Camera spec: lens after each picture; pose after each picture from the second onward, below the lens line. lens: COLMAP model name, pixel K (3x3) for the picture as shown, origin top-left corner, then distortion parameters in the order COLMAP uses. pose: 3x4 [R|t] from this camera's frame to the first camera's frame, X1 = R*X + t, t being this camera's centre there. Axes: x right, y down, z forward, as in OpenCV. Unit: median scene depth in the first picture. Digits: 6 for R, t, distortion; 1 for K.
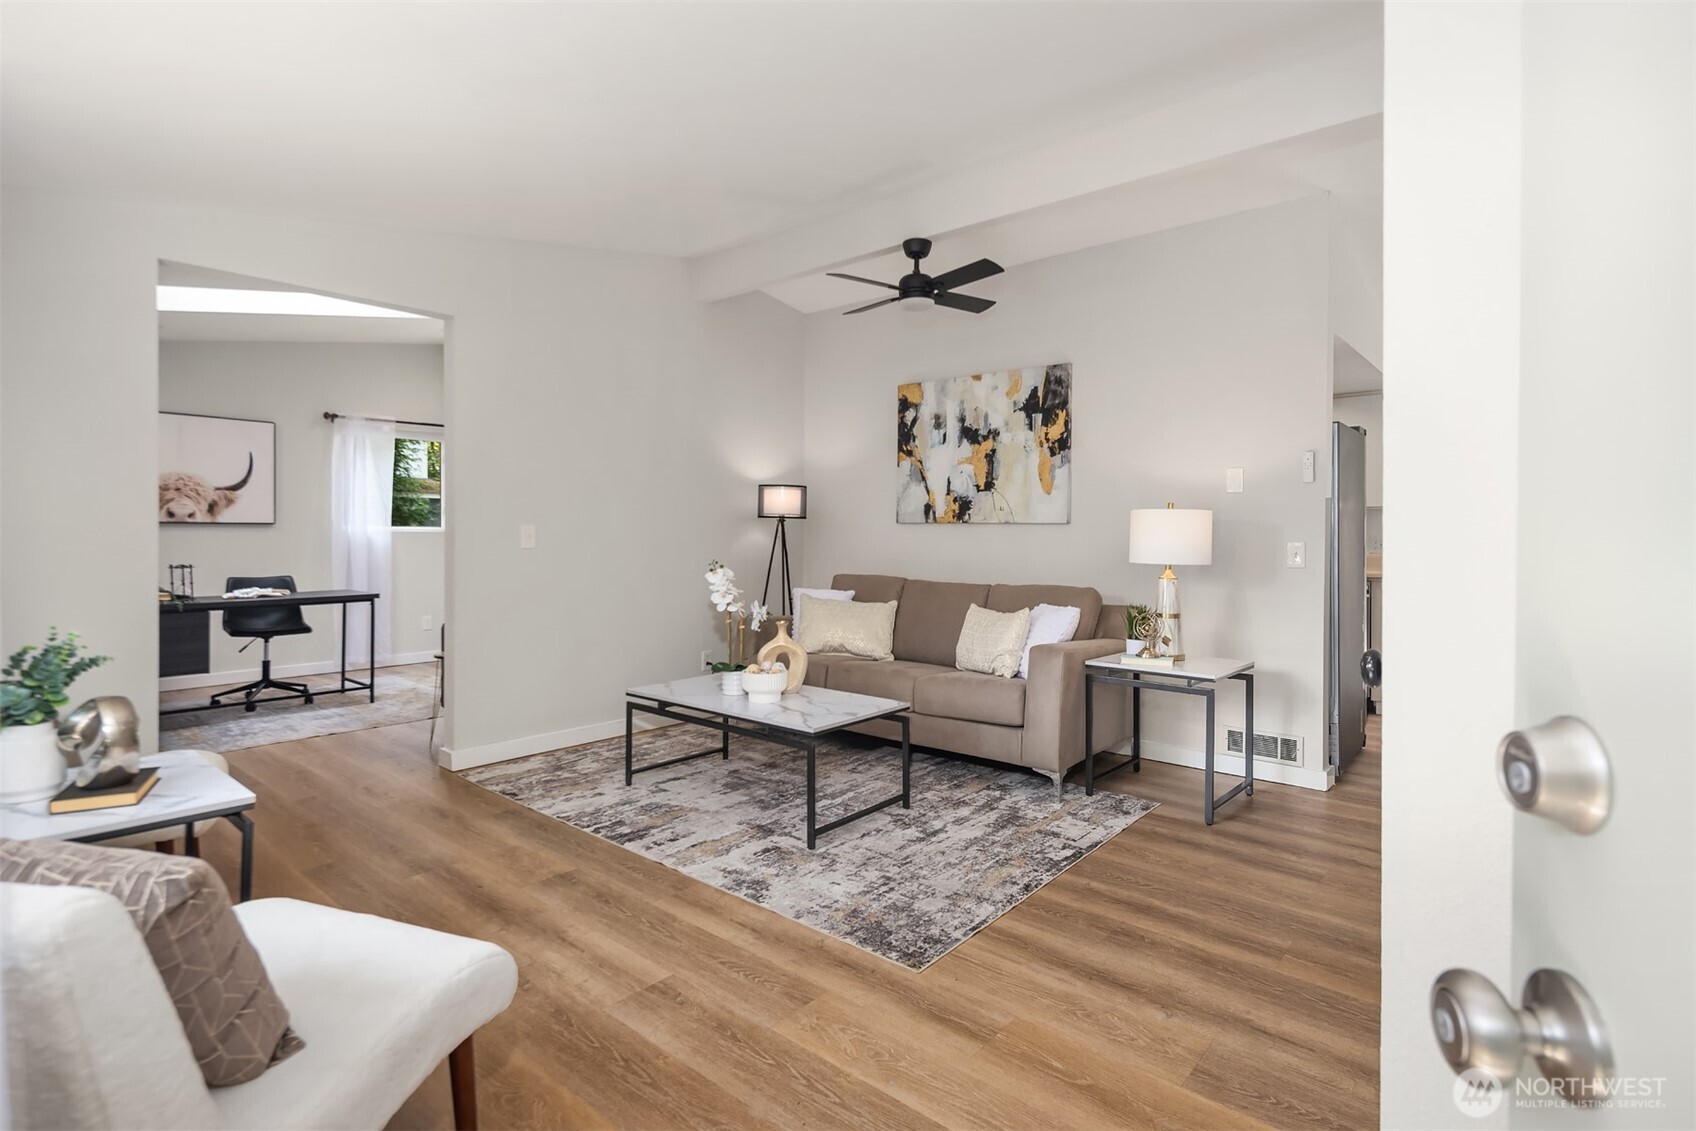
lens RADIAL K [[853.7, 0, 854.3], [0, 853.7, 530.6], [0, 0, 1]] dist [0.003110, -0.001054]
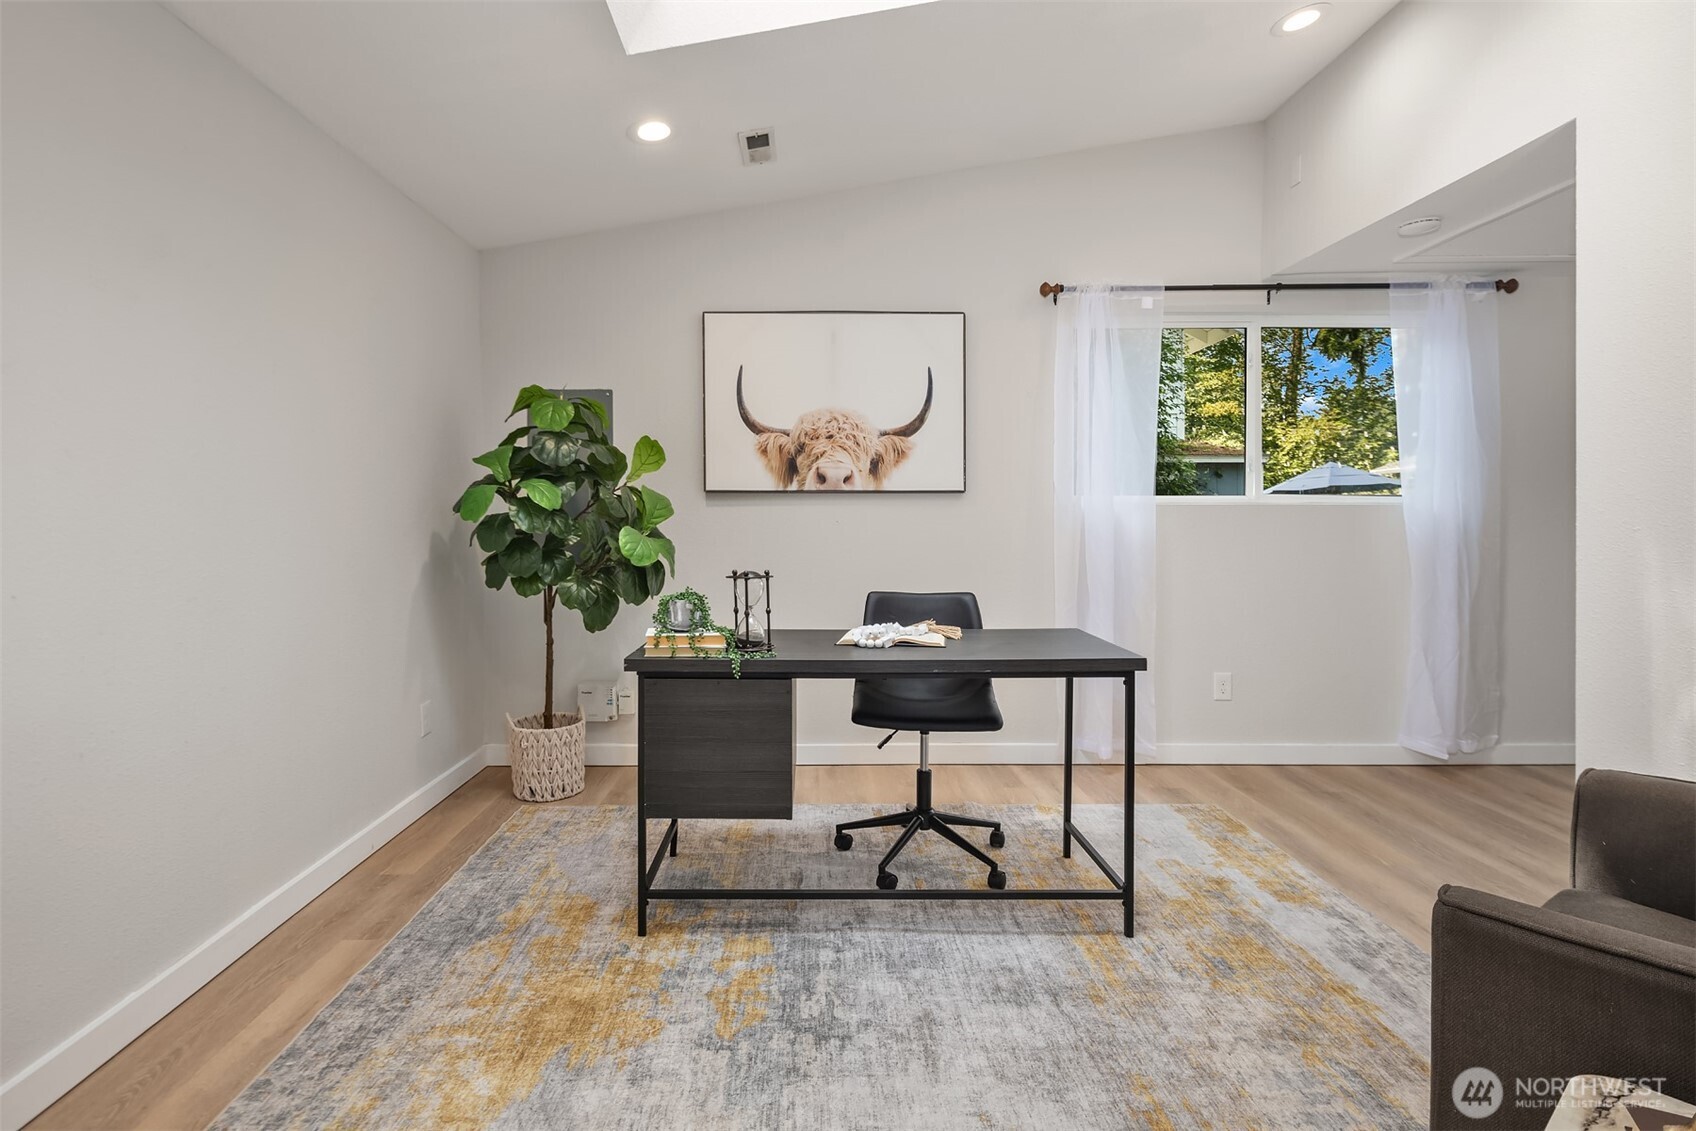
lens RADIAL K [[853.7, 0, 821.8], [0, 853.7, 506.6], [0, 0, 1]] dist [0.003110, -0.001054]
pose [[0.664393, -0.006220, -0.747358, -0.338821], [-0.001607, 0.999951, -0.009751, 0.007577], [0.747382, 0.007680, 0.664350, 0.588393]]
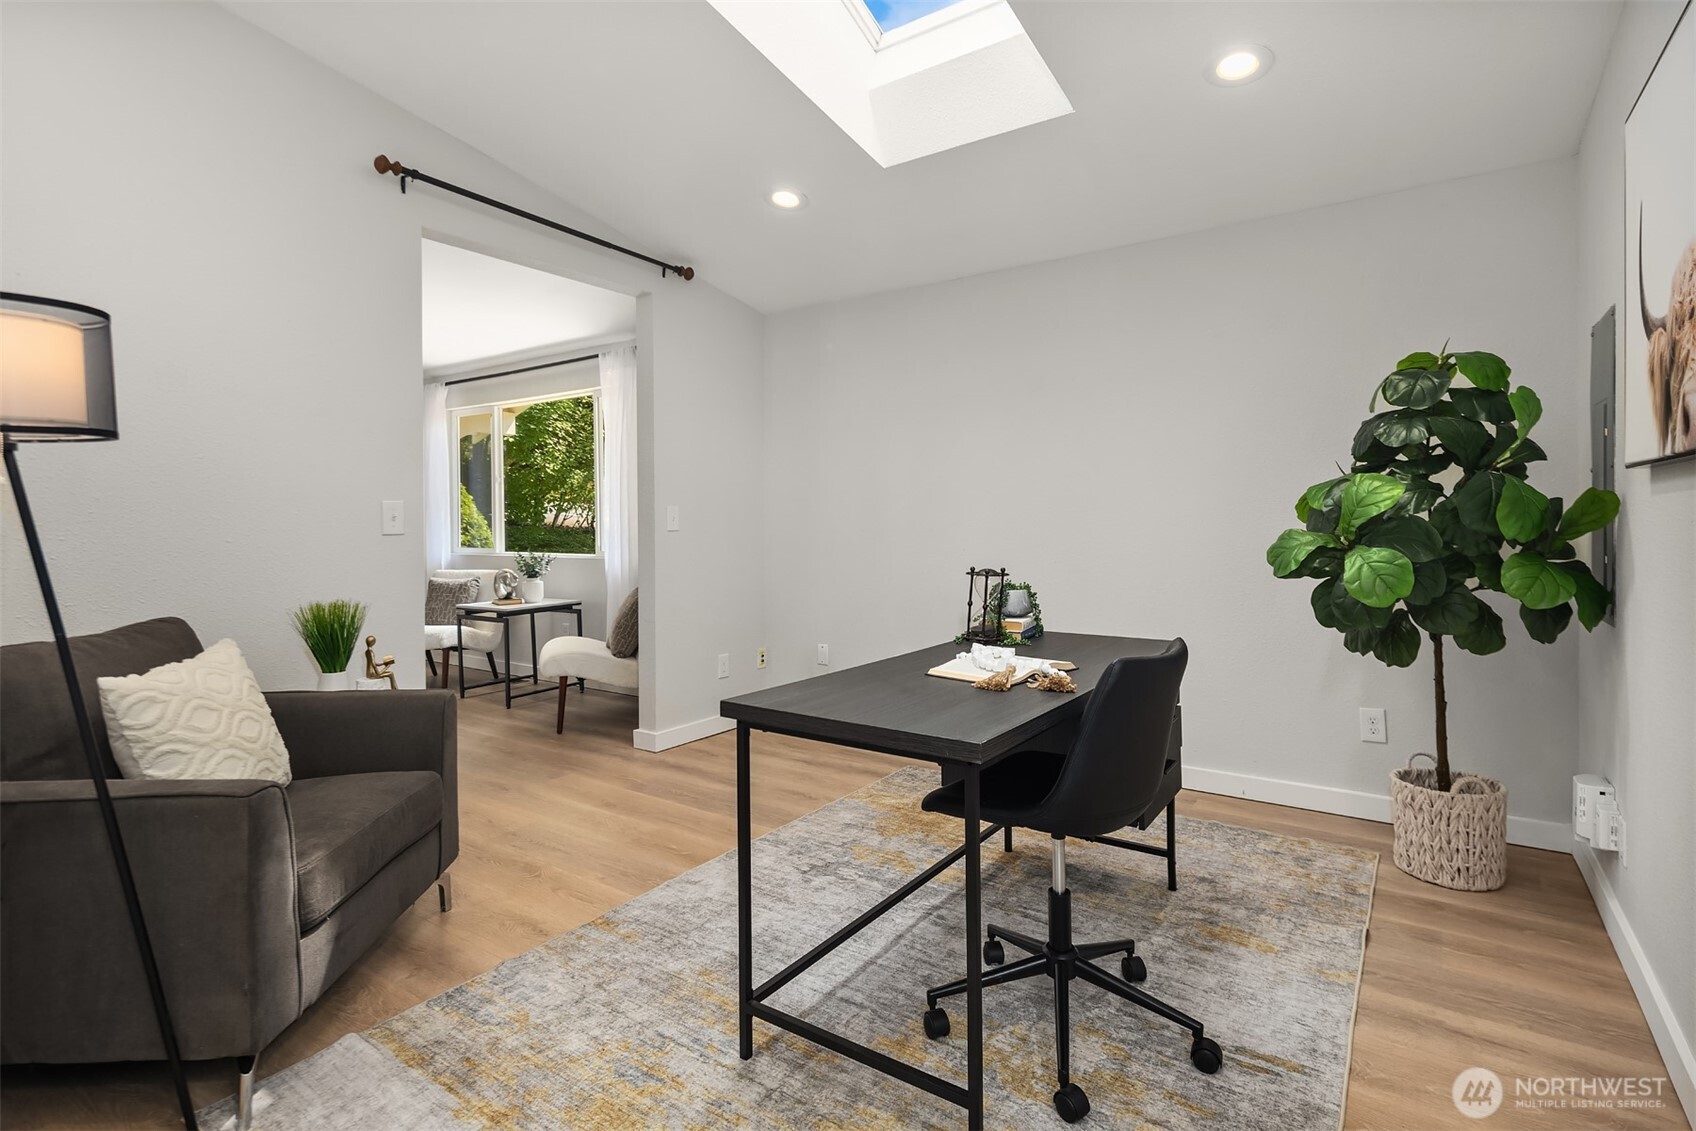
lens RADIAL K [[825.3, 0, 844.5], [0, 825.3, 538.3], [0, 0, 1]] dist [0.001139, -0.000279]
pose [[-0.994780, 0.014227, -0.101050, -0.523986], [0.012213, 0.999715, 0.020529, 0.007868], [0.101313, 0.019188, -0.994670, 1.177534]]
